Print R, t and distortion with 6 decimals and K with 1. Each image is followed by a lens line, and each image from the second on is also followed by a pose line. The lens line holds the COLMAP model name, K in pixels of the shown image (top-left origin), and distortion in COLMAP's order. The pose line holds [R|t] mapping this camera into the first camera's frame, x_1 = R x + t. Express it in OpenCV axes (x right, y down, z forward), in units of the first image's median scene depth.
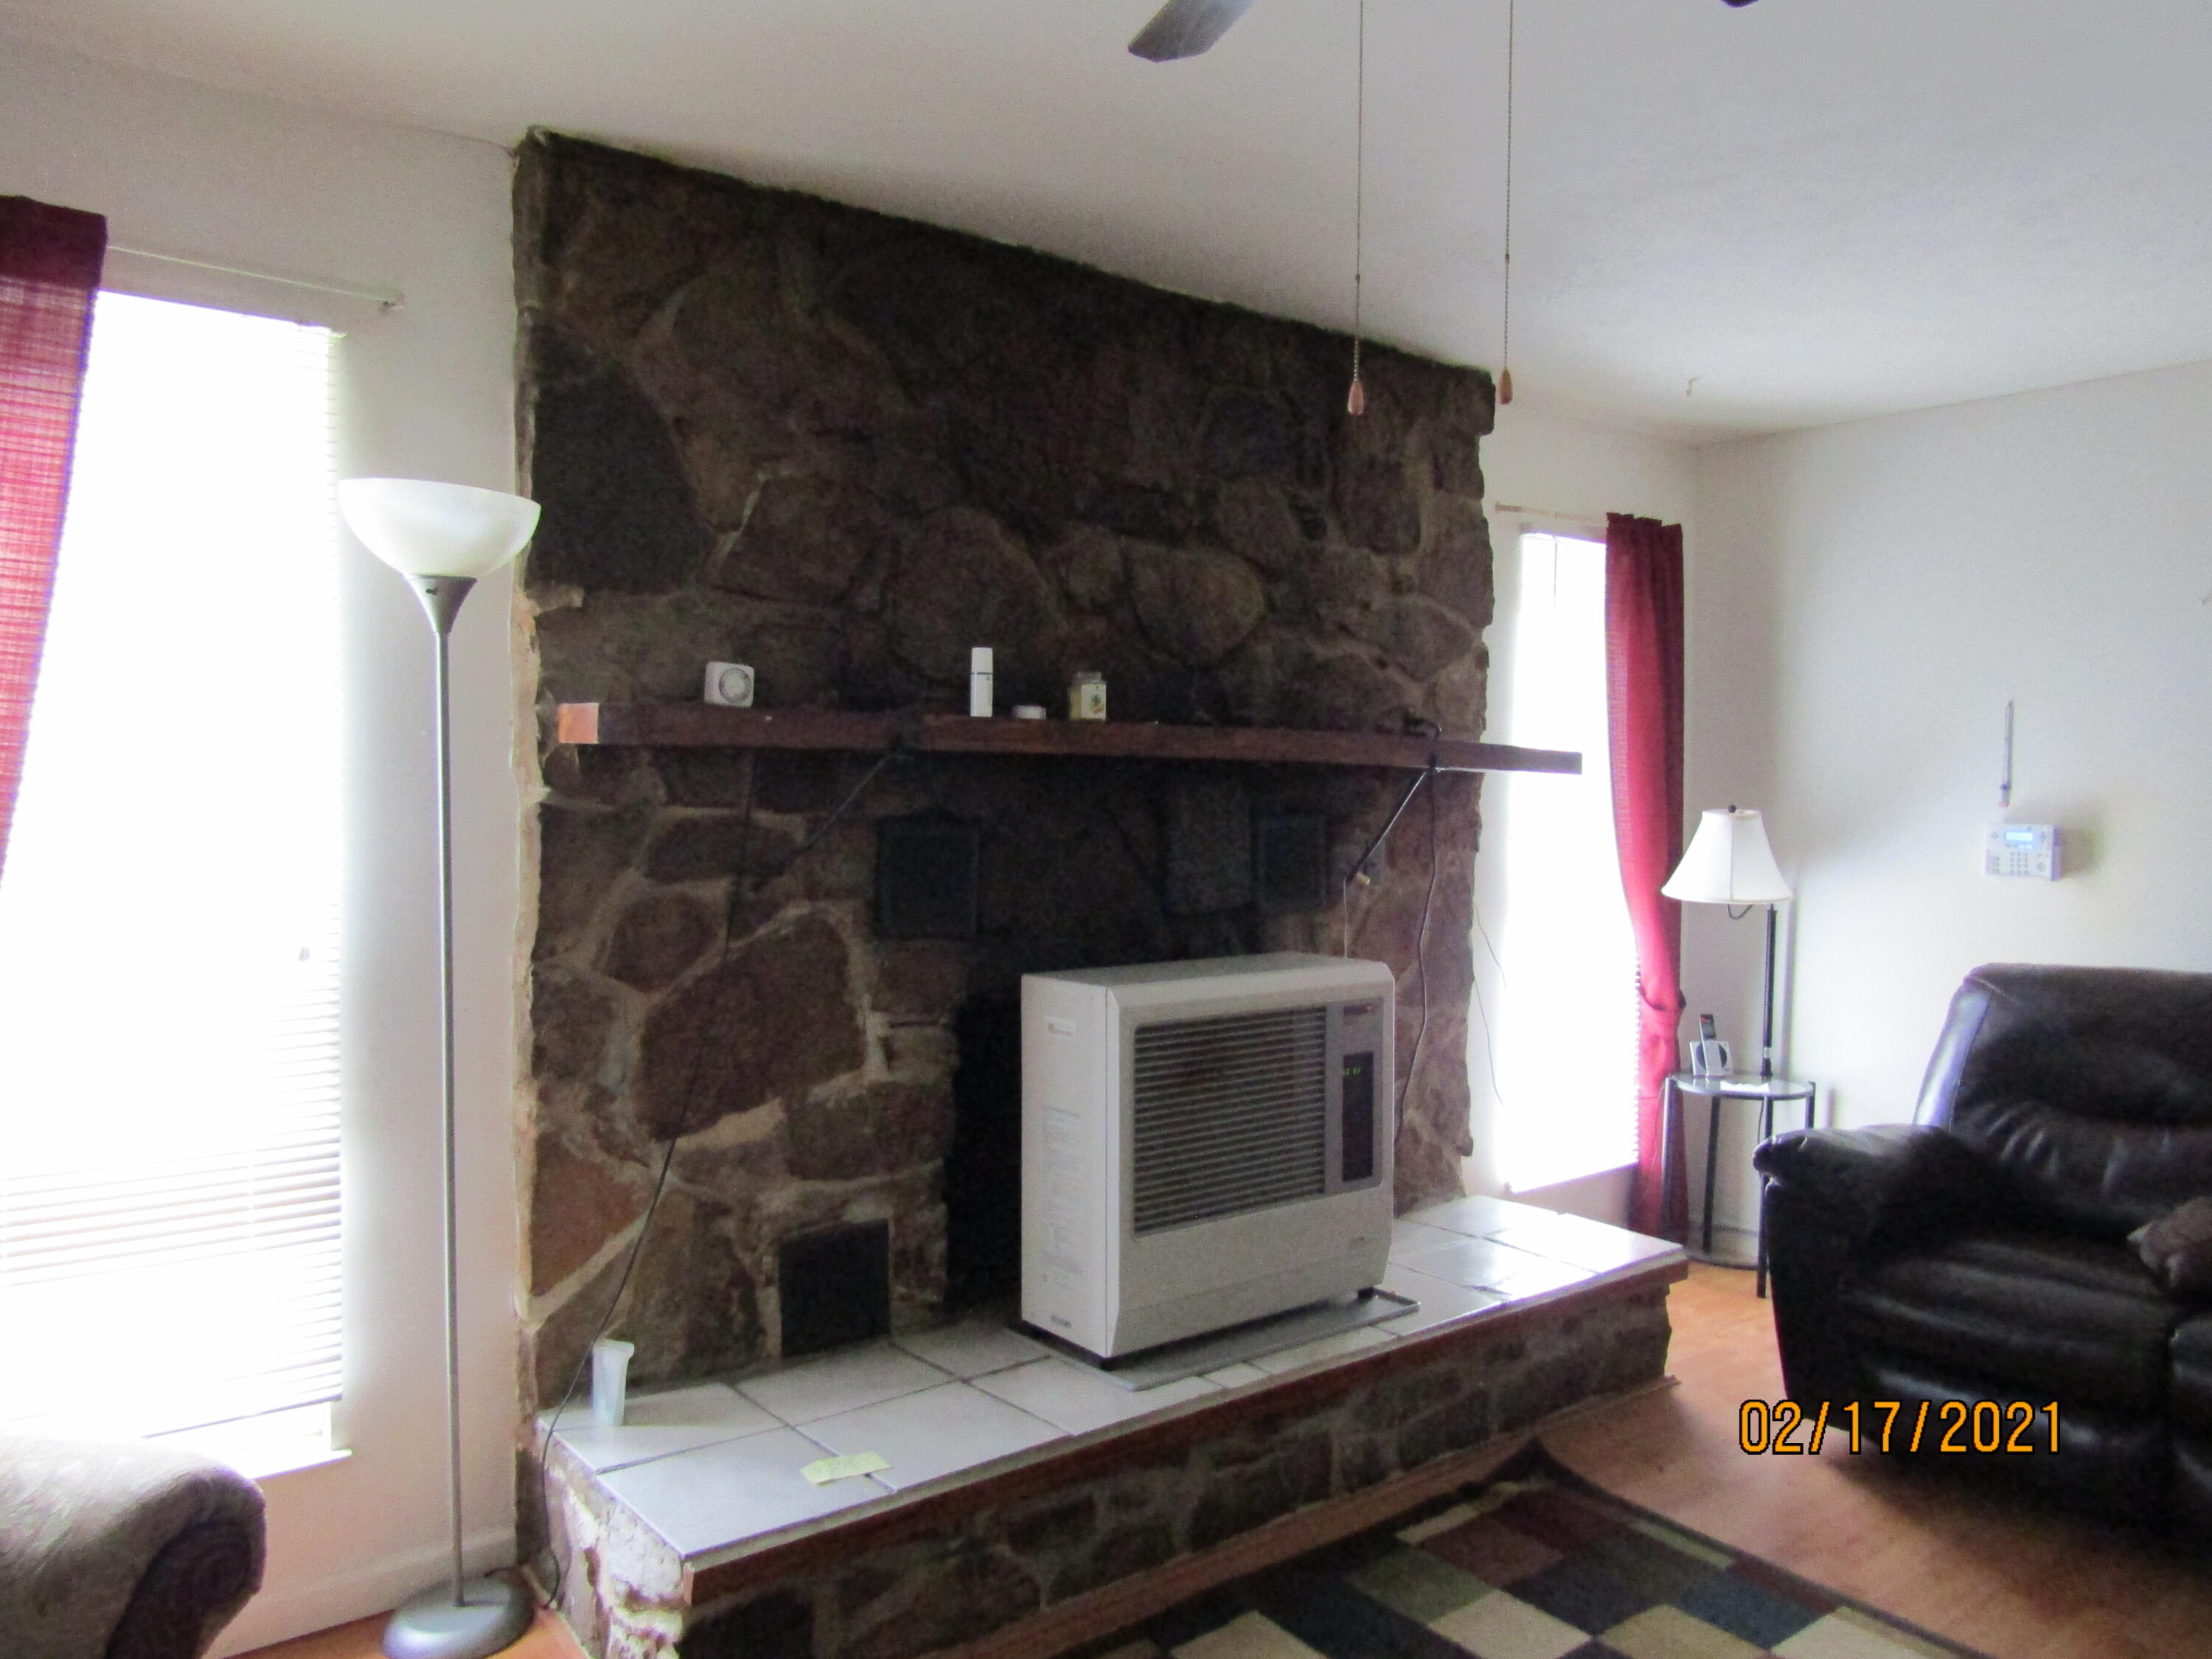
lens RADIAL K [[1568.0, 0, 1104.6], [0, 1568.0, 824.7], [0, 0, 1]] dist [-0.019454, -0.002522]
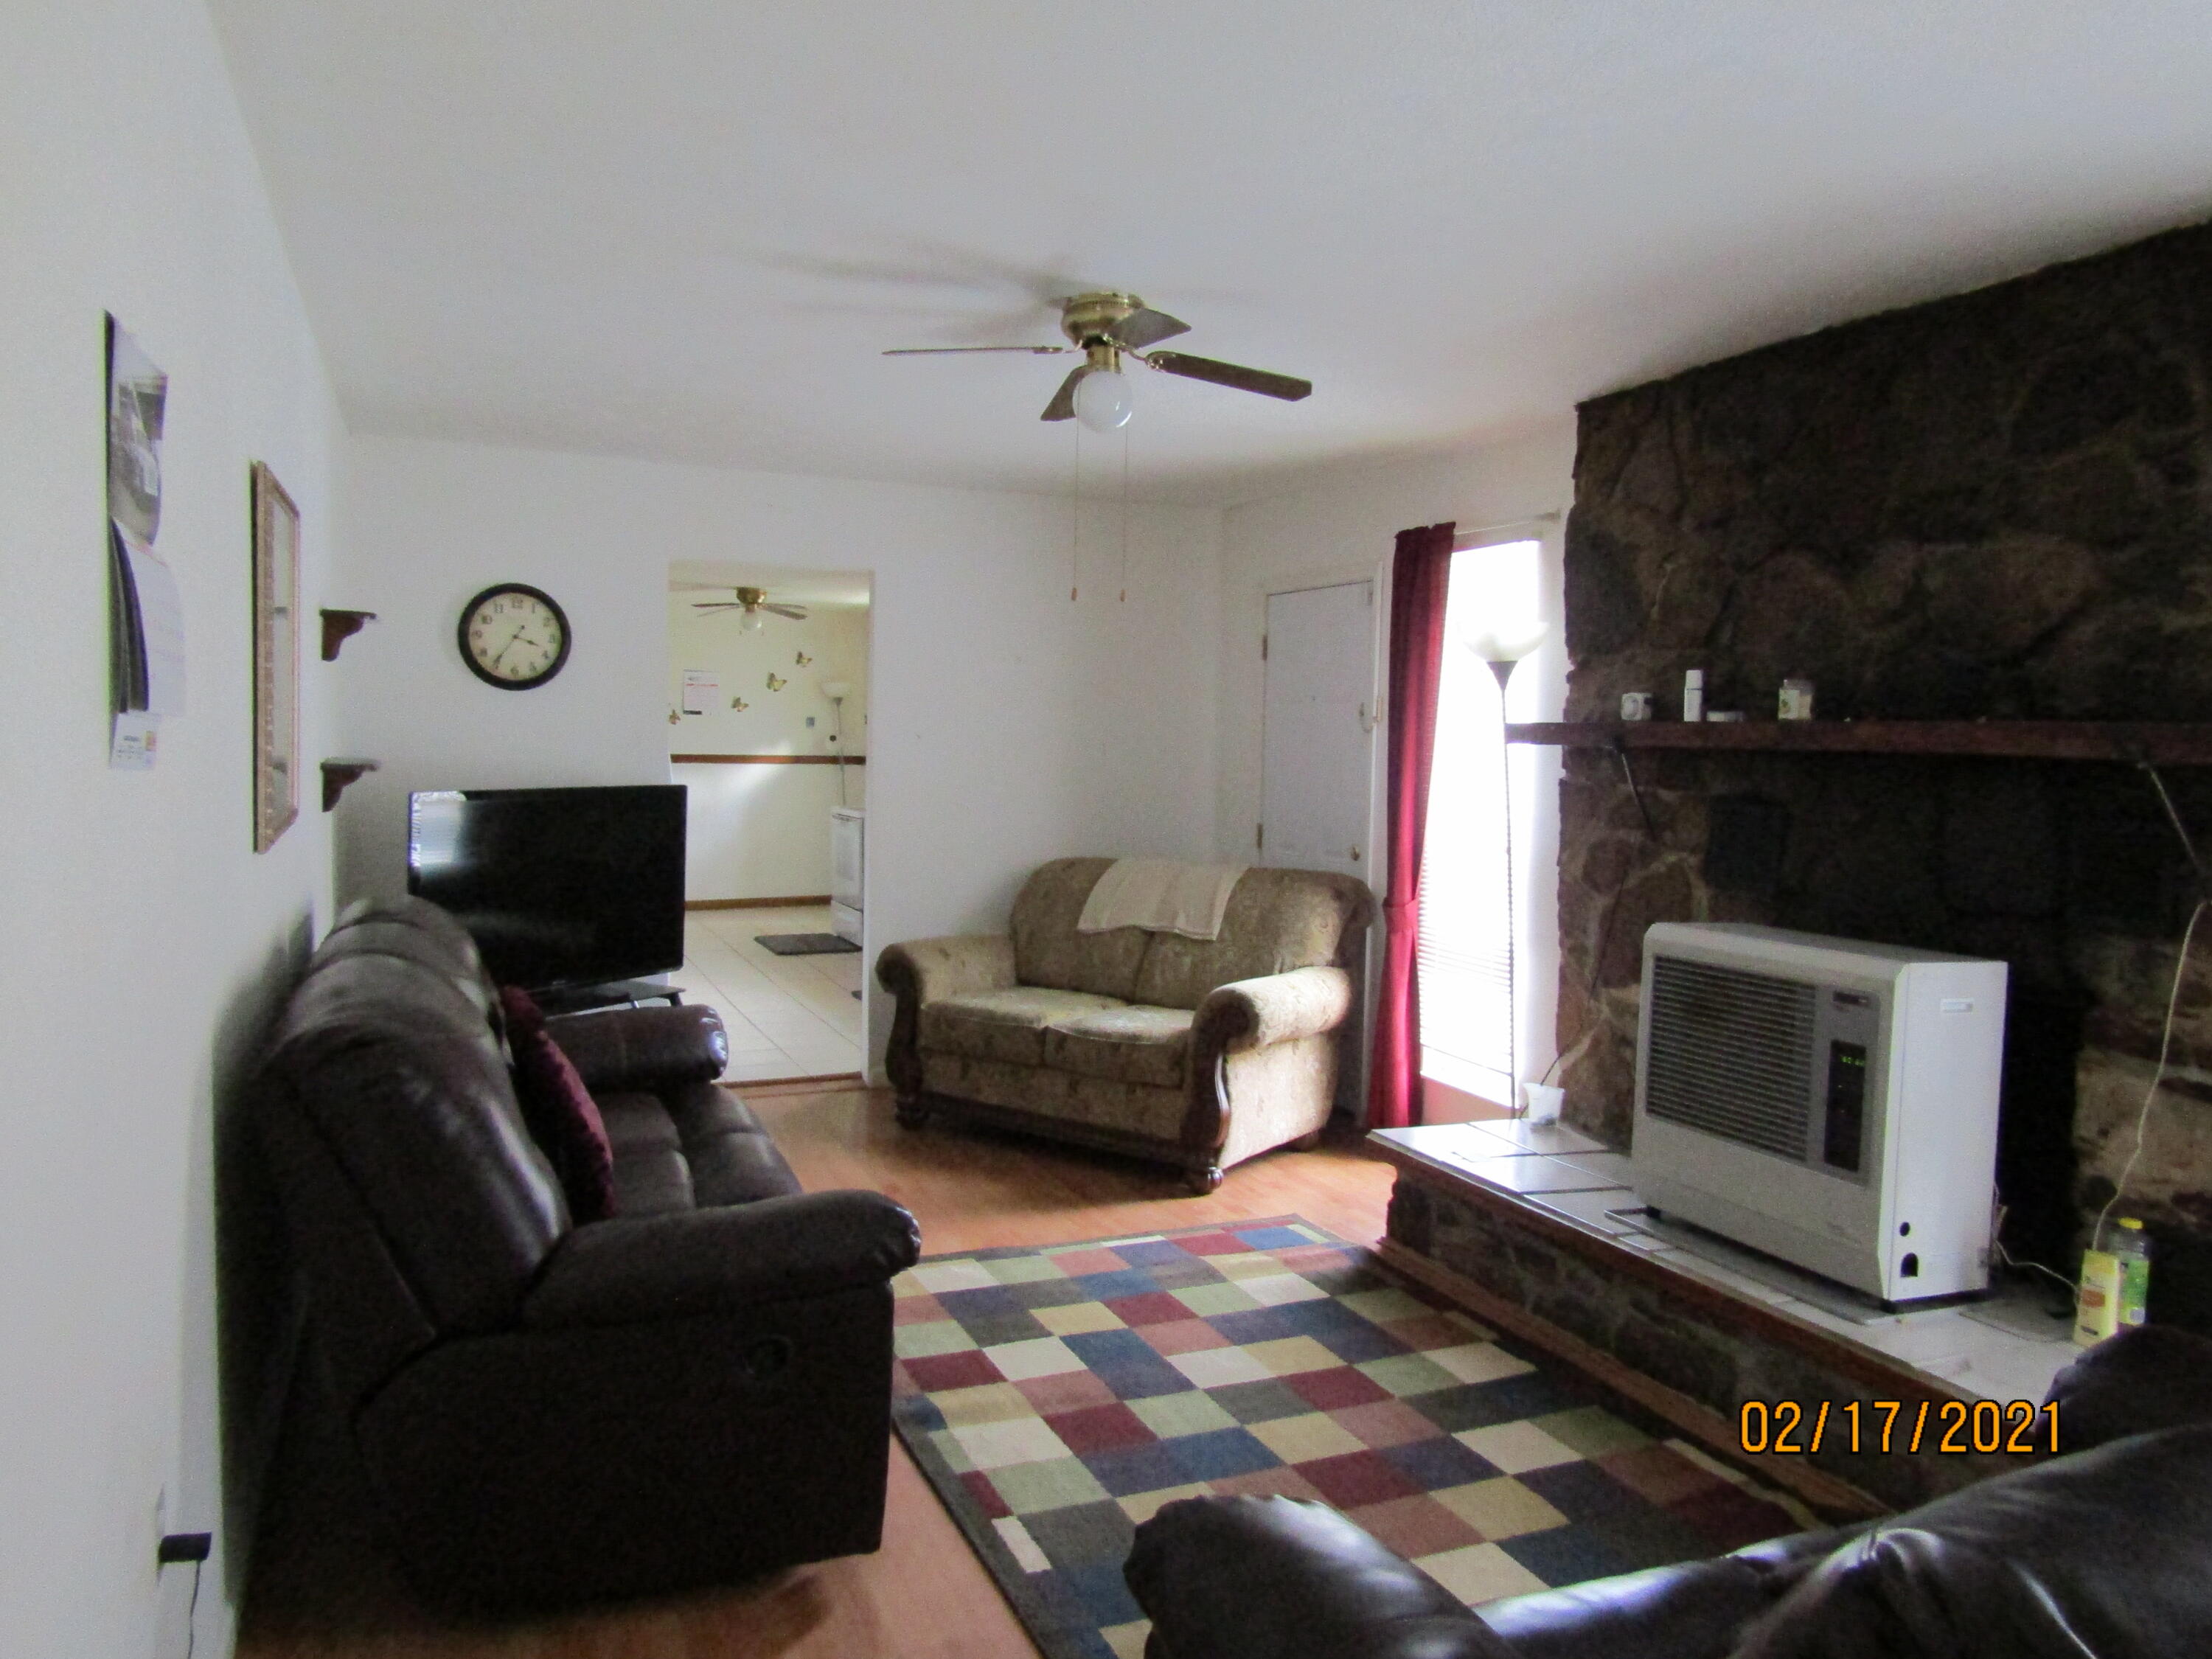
lens RADIAL K [[1568.0, 0, 1105.2], [0, 1568.0, 832.2], [0, 0, 1]] dist [-0.019454, -0.002522]
pose [[-0.260792, 0.034566, -0.964776, 1.339458], [-0.057366, 0.997038, 0.051229, -0.013239], [0.963689, 0.068706, -0.258037, 0.851681]]
